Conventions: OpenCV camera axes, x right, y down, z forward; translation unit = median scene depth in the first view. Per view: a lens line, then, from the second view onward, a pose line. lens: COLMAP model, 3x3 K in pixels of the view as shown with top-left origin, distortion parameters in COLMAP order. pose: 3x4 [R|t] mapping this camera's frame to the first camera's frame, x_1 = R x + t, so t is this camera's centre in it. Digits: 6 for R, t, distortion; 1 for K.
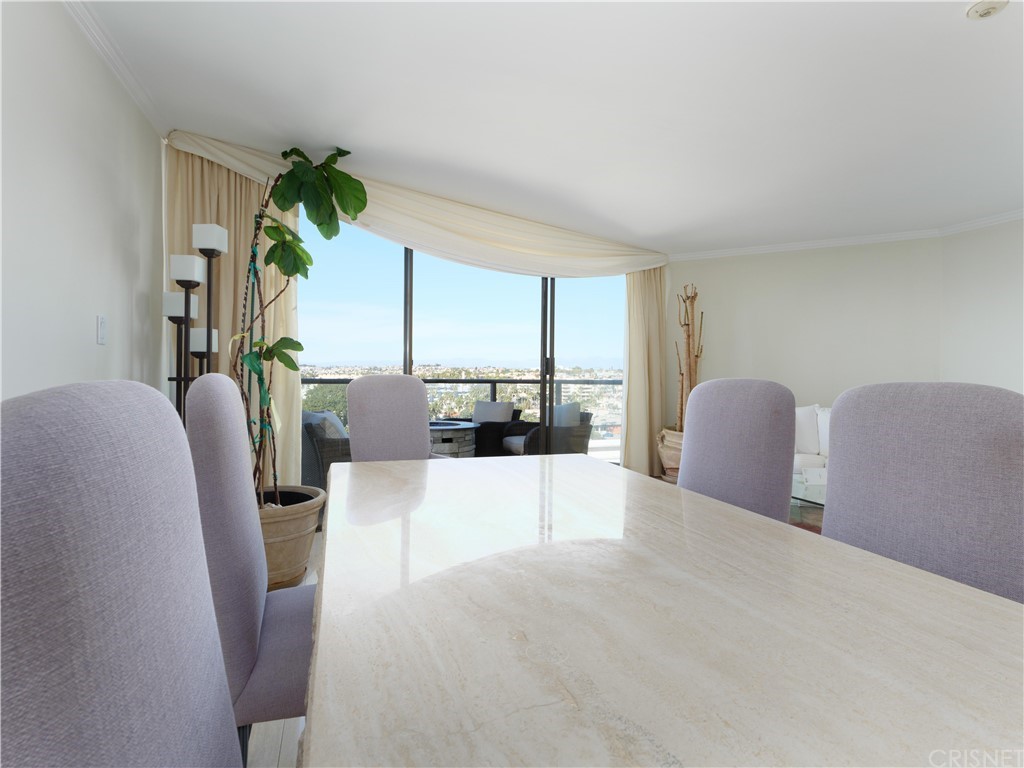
lens RADIAL K [[543.0, 0, 508.8], [0, 543.0, 378.3], [0, 0, 1]] dist [-0.000750, -0.001079]
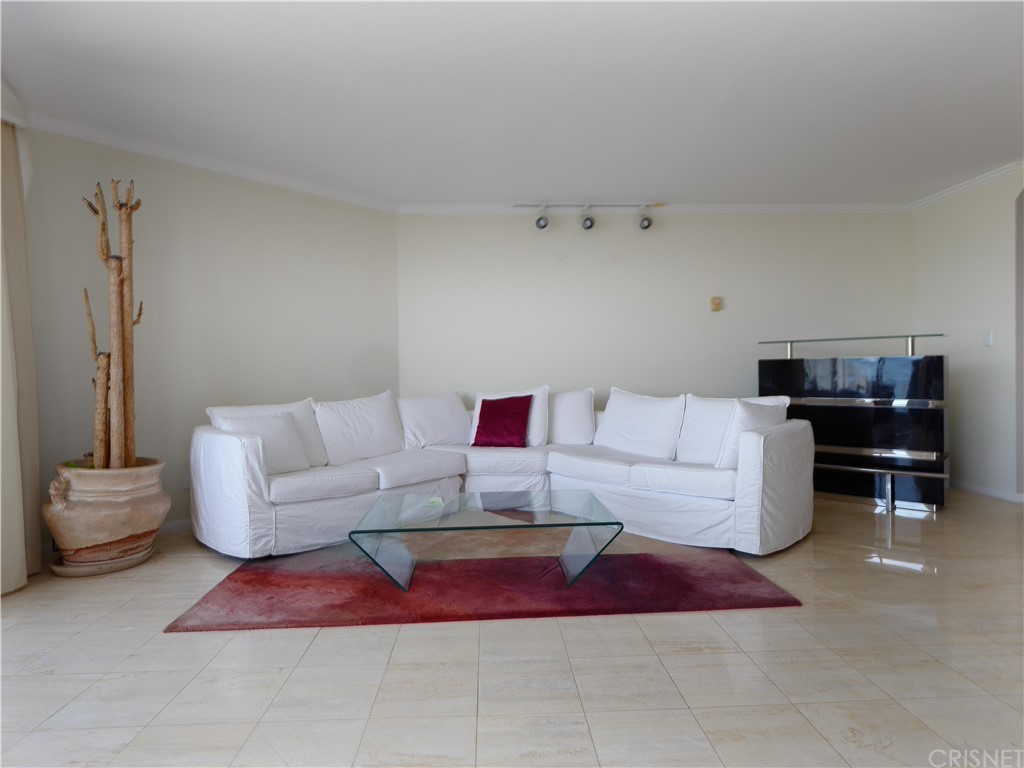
lens RADIAL K [[559.6, 0, 511.8], [0, 559.6, 377.5], [0, 0, 1]] dist [0.001343, -0.000284]
pose [[0.260102, -0.017577, 0.965421, -0.150482], [0.023613, 0.999651, 0.011839, 0.028626], [-0.965292, 0.019717, 0.260426, 0.862865]]
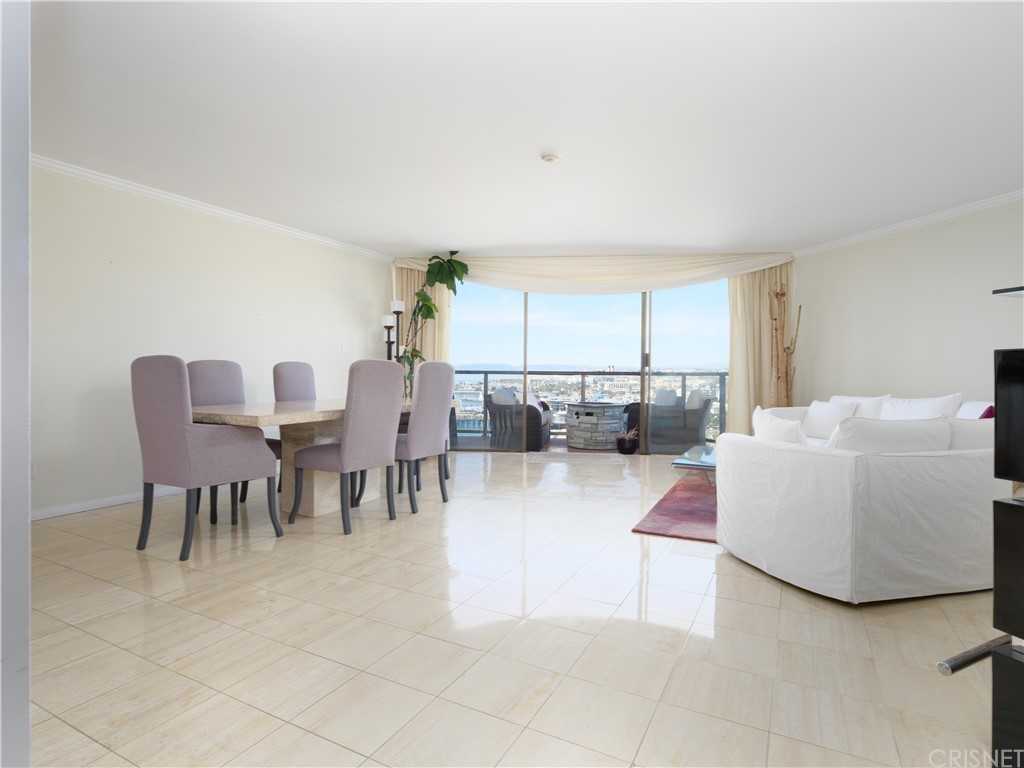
lens RADIAL K [[548.6, 0, 508.2], [0, 548.6, 376.0], [0, 0, 1]] dist [-0.000677, -0.001481]
pose [[0.698047, 0.000496, -0.716052, 1.262521], [-0.006133, 0.999967, -0.005285, 0.040026], [0.716026, 0.008081, 0.698027, -0.241206]]
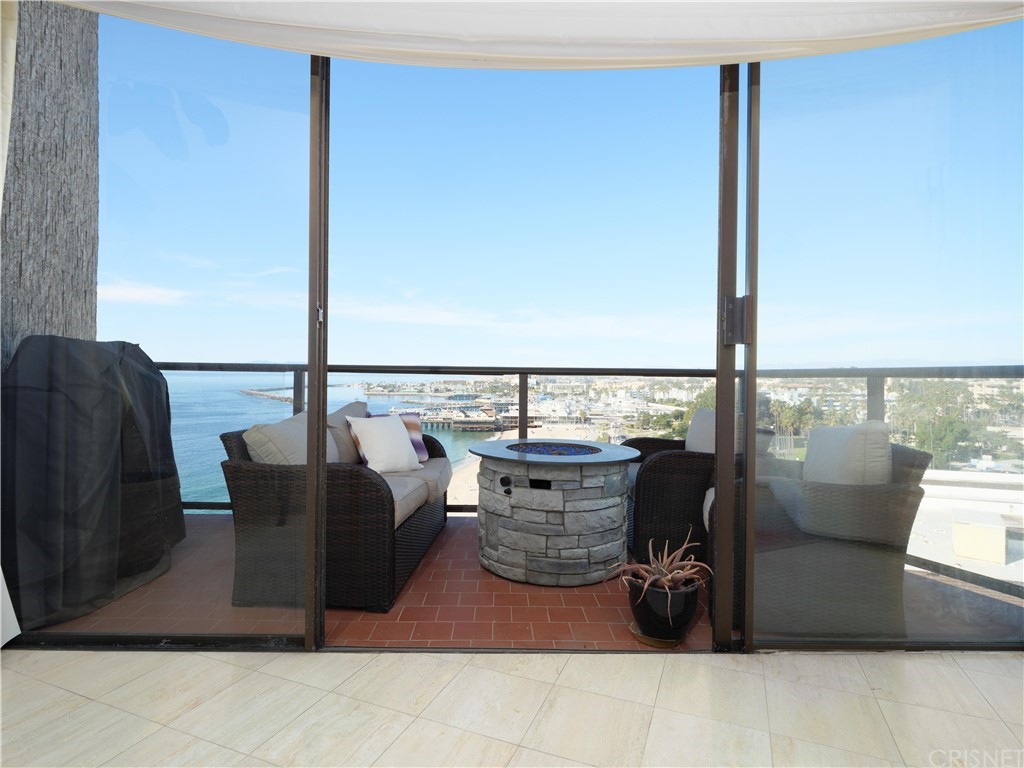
lens RADIAL K [[548.6, 0, 508.2], [0, 548.6, 376.0], [0, 0, 1]] dist [-0.000677, -0.001481]
pose [[0.767865, 0.000071, -0.640611, 0.310898], [-0.007355, 0.999935, -0.008705, 0.032774], [0.640569, 0.011396, 0.767816, 0.986282]]
